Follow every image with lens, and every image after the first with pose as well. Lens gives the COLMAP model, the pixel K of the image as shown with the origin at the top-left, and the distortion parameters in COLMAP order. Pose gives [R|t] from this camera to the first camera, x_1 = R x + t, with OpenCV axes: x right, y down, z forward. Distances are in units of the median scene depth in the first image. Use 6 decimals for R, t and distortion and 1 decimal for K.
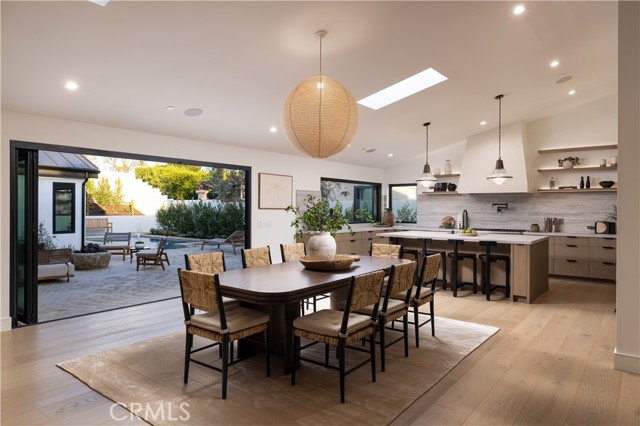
lens RADIAL K [[420.2, 0, 318.1], [0, 420.2, 208.4], [0, 0, 1]] dist [0.021042, -0.007358]
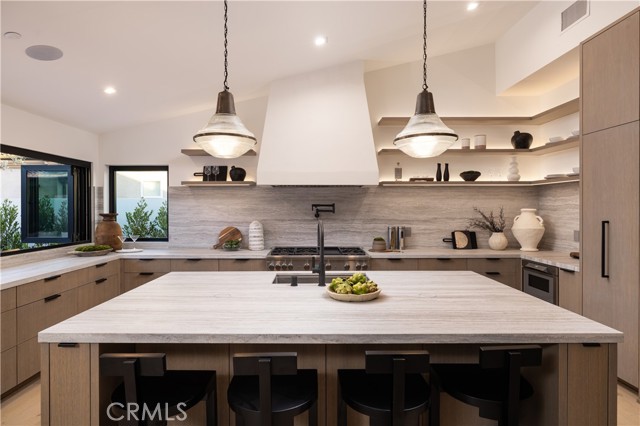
lens RADIAL K [[365.1, 0, 311.9], [0, 365.1, 210.0], [0, 0, 1]] dist [0.001540, -0.003712]
pose [[0.787983, -0.011414, 0.615591, 0.118541], [0.005537, 0.999919, 0.011453, -0.009711], [-0.615672, -0.005617, 0.787982, 0.659441]]
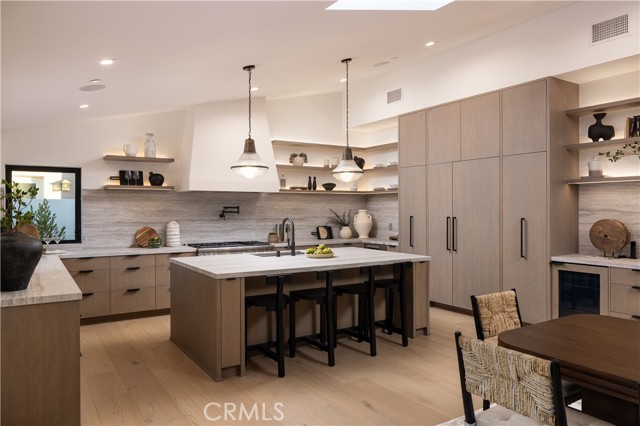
lens RADIAL K [[455.4, 0, 323.6], [0, 455.4, 212.4], [0, 0, 1]] dist [0.002160, -0.000272]
pose [[0.323913, -0.012740, 0.946001, -0.264740], [0.004057, 0.999919, 0.012077, -0.010872], [-0.946078, -0.000074, 0.323938, 0.646706]]
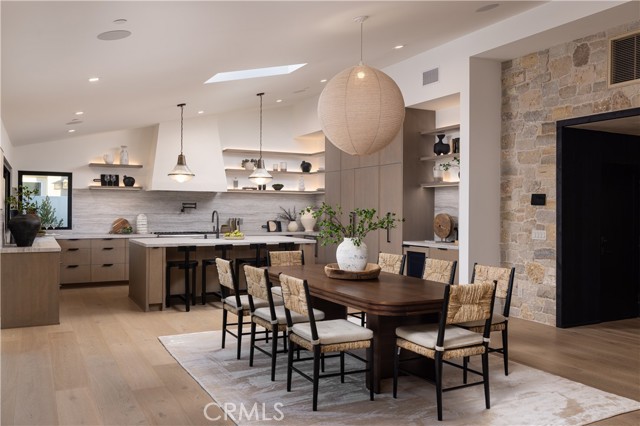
lens RADIAL K [[545.4, 0, 319.5], [0, 545.4, 214.5], [0, 0, 1]] dist [0.032763, -0.007577]
pose [[0.414910, -0.010762, 0.909799, -0.539637], [-0.004327, 0.999895, 0.013801, -0.004704], [-0.909852, -0.009663, 0.414820, 0.292303]]
